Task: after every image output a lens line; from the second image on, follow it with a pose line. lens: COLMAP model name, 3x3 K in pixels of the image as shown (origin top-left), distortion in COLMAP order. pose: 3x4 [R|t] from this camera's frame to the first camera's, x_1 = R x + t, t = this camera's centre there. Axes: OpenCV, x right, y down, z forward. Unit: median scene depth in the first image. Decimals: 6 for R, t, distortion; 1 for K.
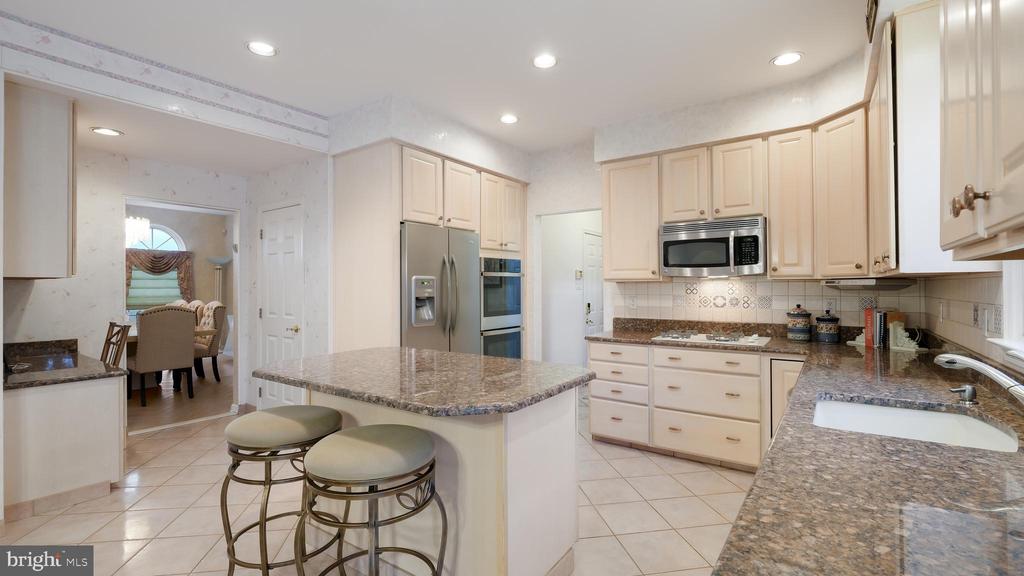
lens RADIAL K [[447.1, 0, 510.7], [0, 447.1, 285.7], [0, 0, 1]] dist [-0.000282, 0.000379]
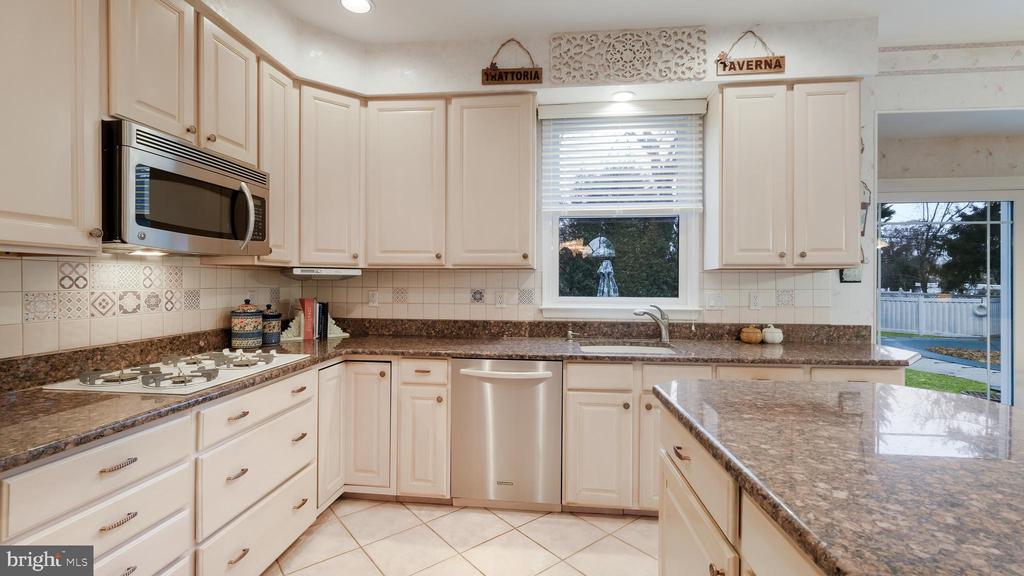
lens RADIAL K [[447.1, 0, 506.8], [0, 447.1, 285.2], [0, 0, 1]] dist [-0.000282, 0.000379]
pose [[-0.474661, 0.000105, 0.880169, -0.212867], [0.001004, 0.999999, 0.000422, 0.018078], [-0.880168, 0.001084, -0.474661, 0.965869]]
